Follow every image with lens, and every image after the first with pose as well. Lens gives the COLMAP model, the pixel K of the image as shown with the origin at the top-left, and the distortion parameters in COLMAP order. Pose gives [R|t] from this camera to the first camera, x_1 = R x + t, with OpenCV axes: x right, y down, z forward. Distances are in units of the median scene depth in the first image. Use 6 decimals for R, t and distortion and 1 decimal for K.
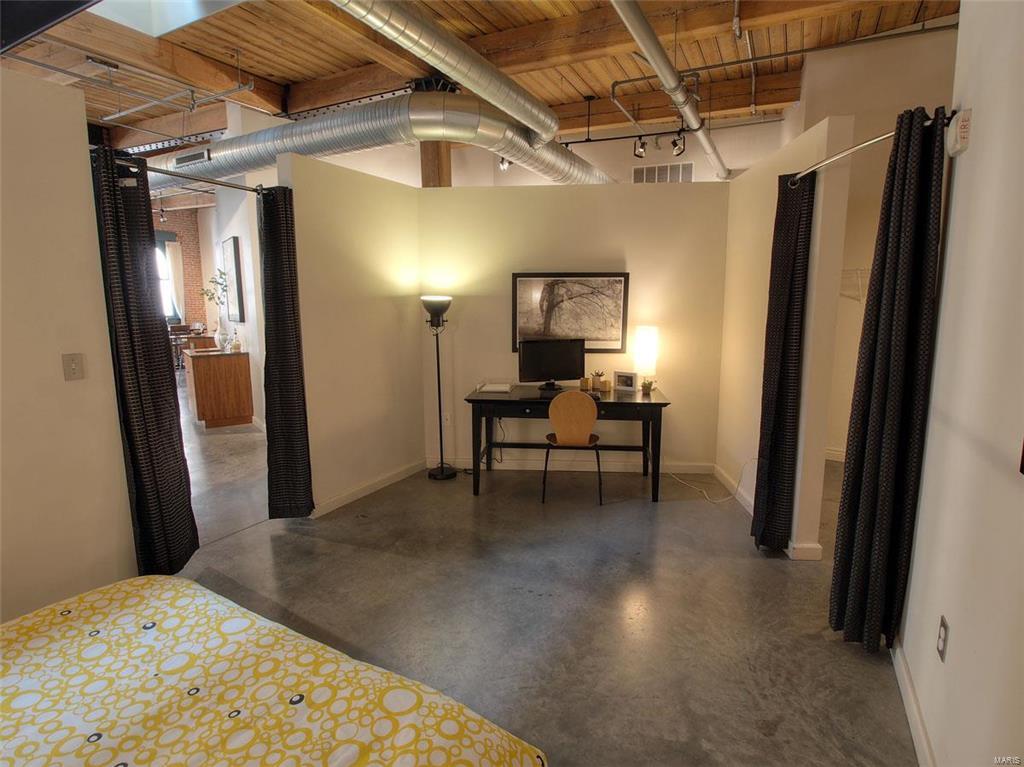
lens RADIAL K [[539.1, 0, 509.6], [0, 539.1, 380.9], [0, 0, 1]] dist [-0.015259, -0.002105]
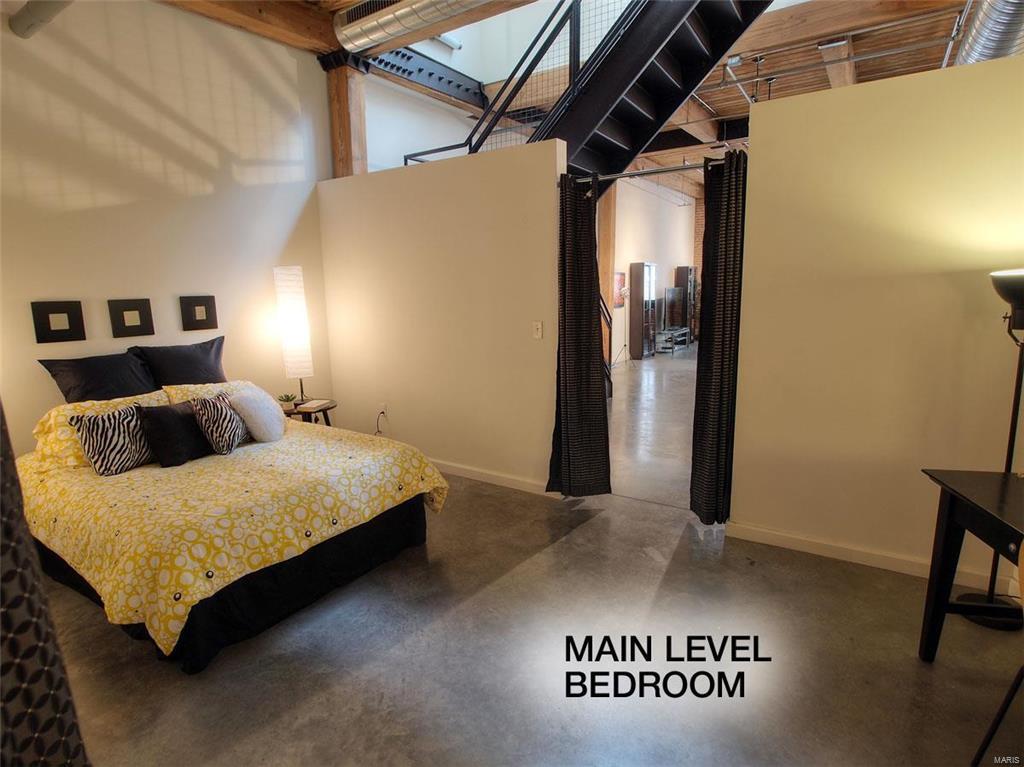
lens RADIAL K [[539.1, 0, 509.6], [0, 539.1, 380.9], [0, 0, 1]] dist [-0.015259, -0.002105]
pose [[-0.092275, 0.175760, -0.980099, 1.148728], [-0.123934, 0.974617, 0.186445, -0.253417], [0.987991, 0.138672, -0.068150, 1.650674]]
